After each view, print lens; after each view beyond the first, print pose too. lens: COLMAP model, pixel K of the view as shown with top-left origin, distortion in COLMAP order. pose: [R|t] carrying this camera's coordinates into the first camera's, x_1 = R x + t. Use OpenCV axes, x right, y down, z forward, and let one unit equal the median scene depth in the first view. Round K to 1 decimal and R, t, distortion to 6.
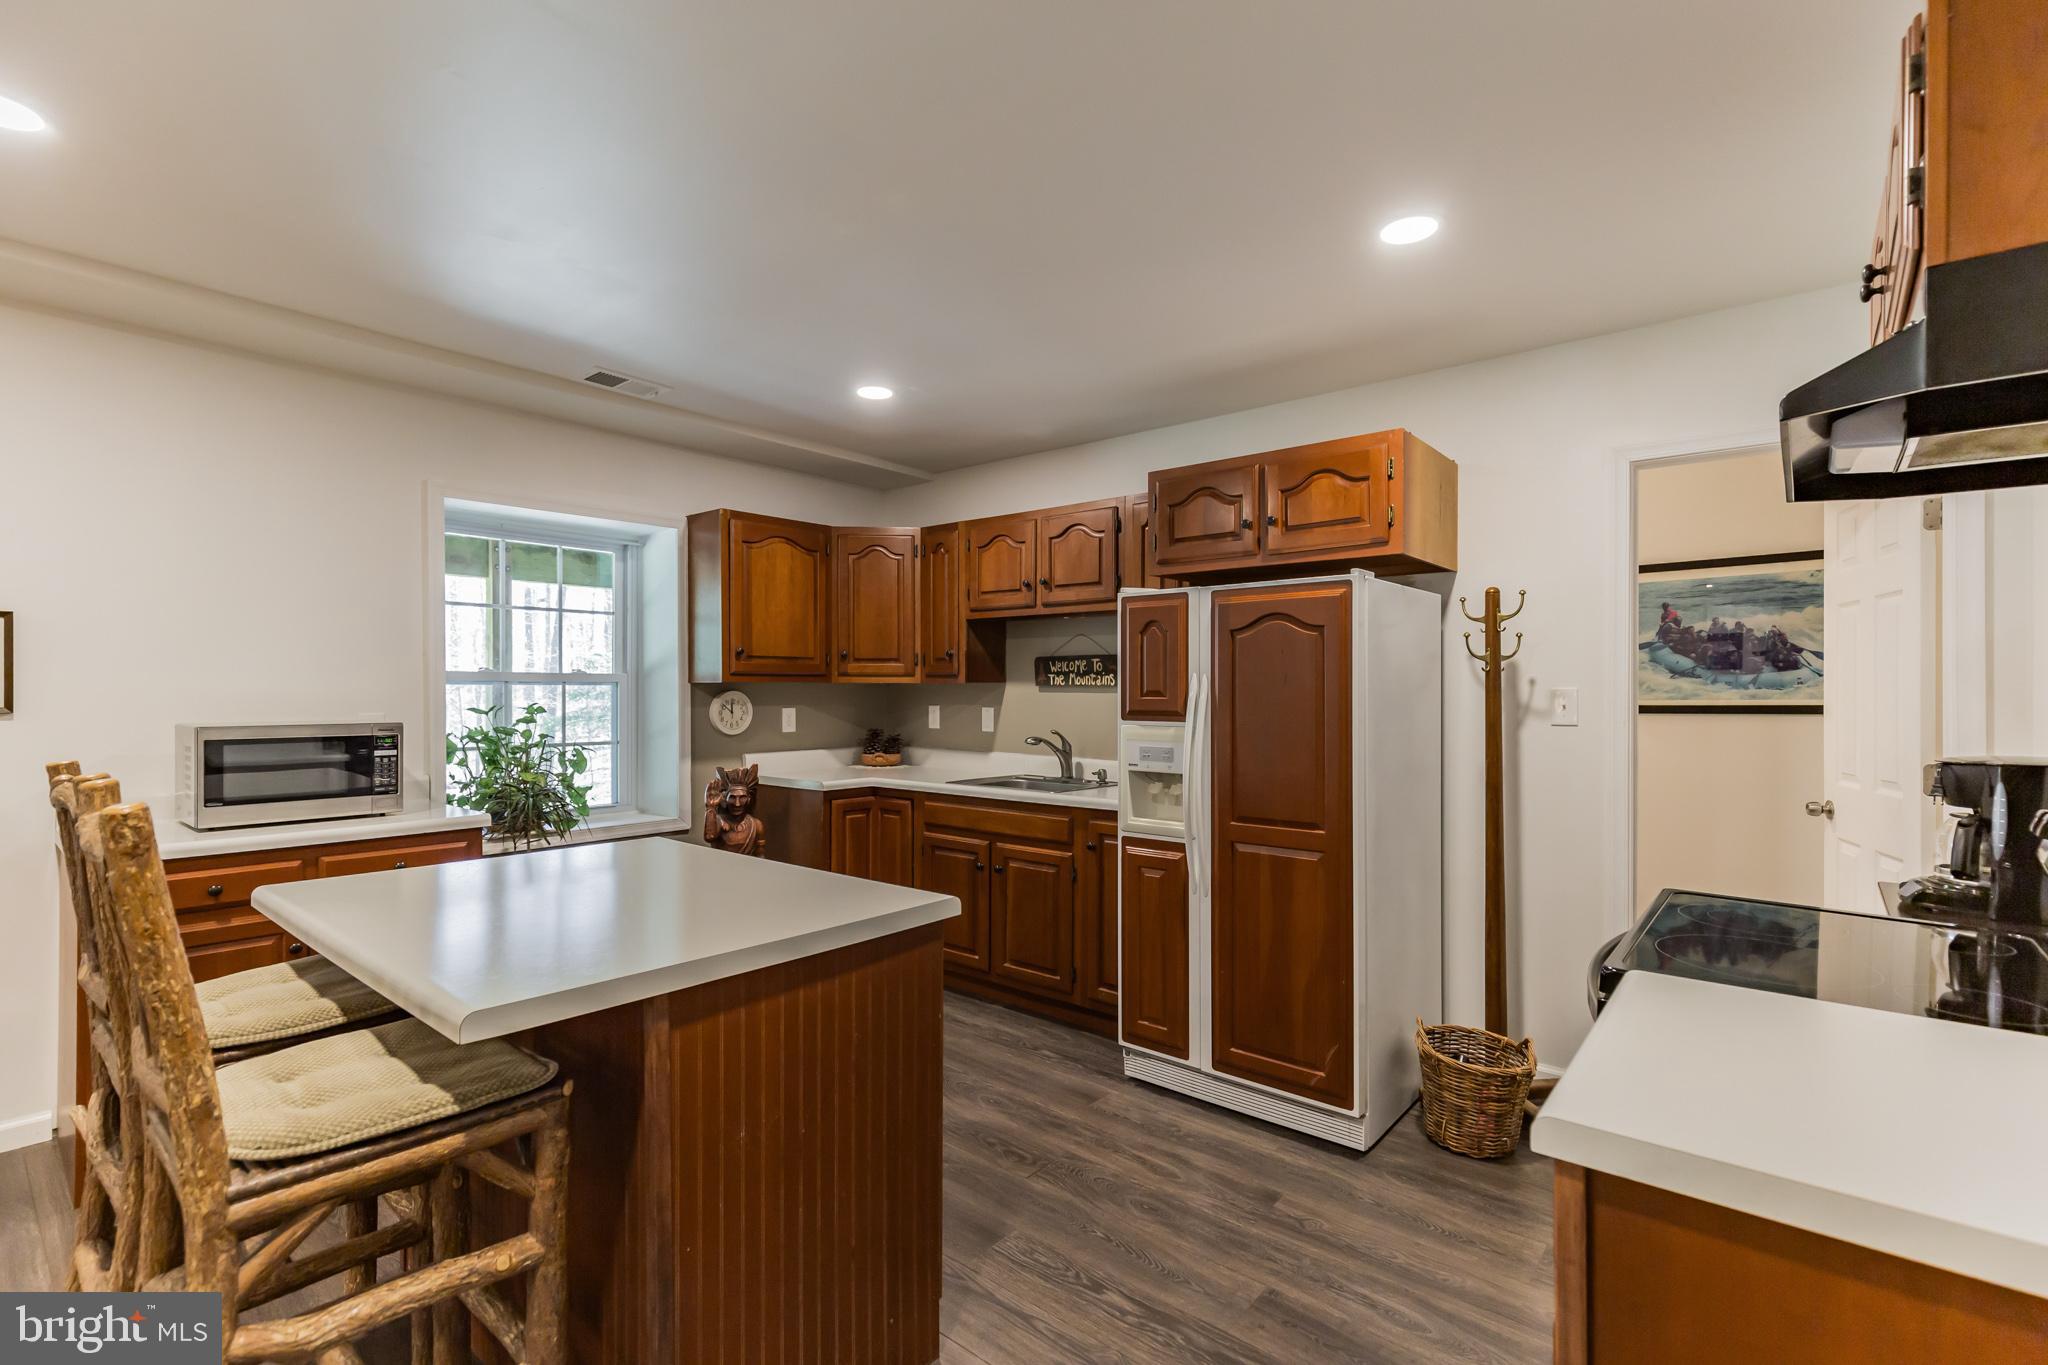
lens RADIAL K [[948.6, 0, 1029.7], [0, 948.6, 688.9], [0, 0, 1]] dist [-0.000421, -0.000221]
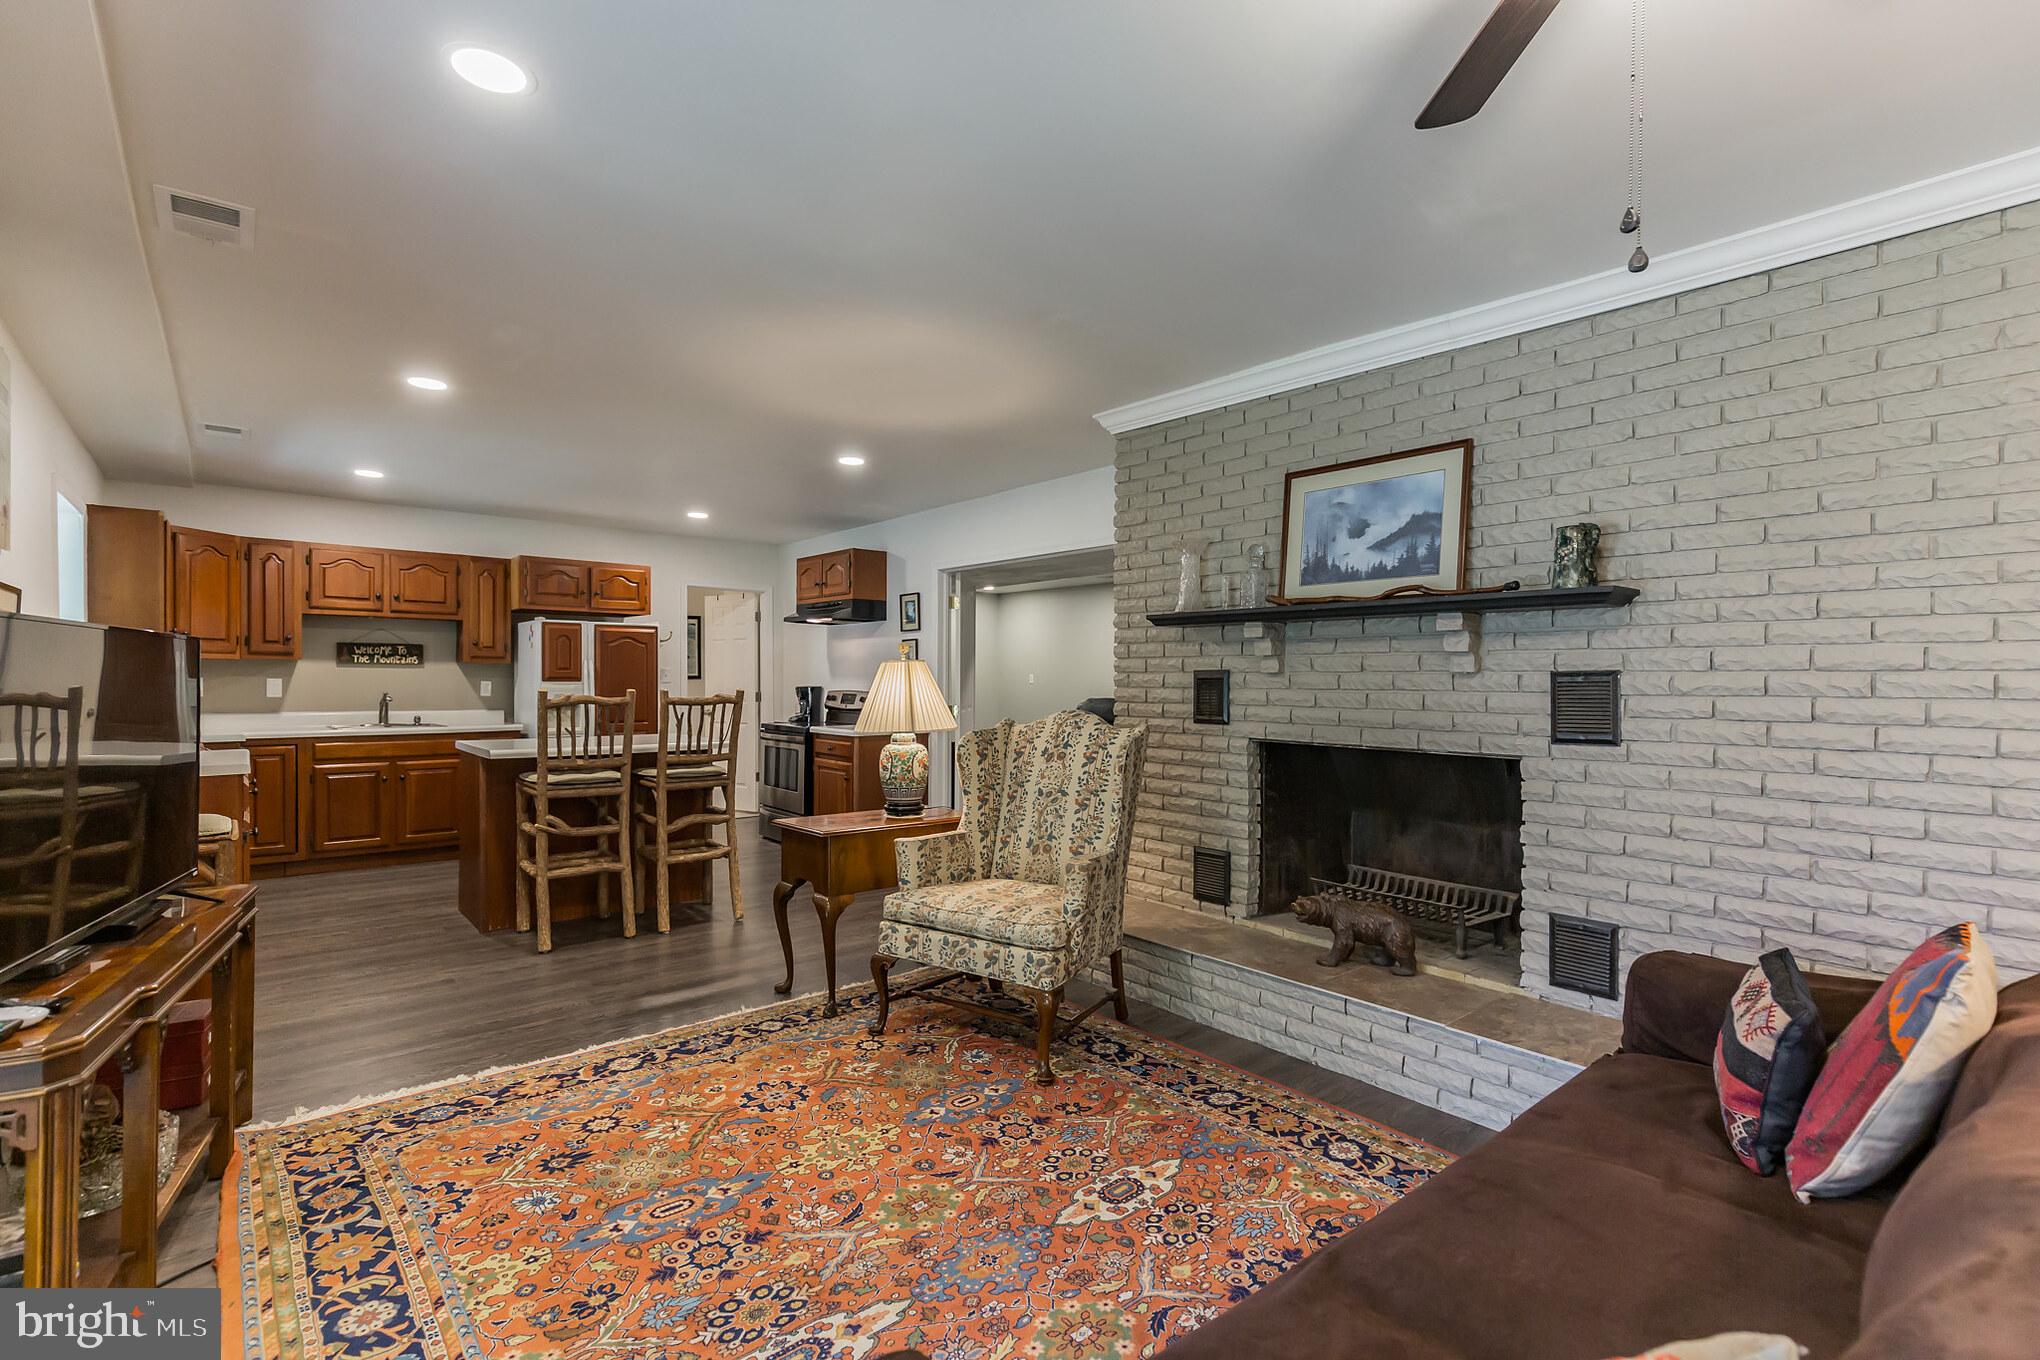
lens RADIAL K [[944.9, 0, 1025.7], [0, 944.9, 686.4], [0, 0, 1]] dist [-0.000421, -0.000221]
pose [[0.172292, -0.008960, 0.985005, -1.243069], [-0.004677, 0.999940, 0.009914, 0.013500], [-0.985035, -0.006314, 0.172240, -0.270005]]
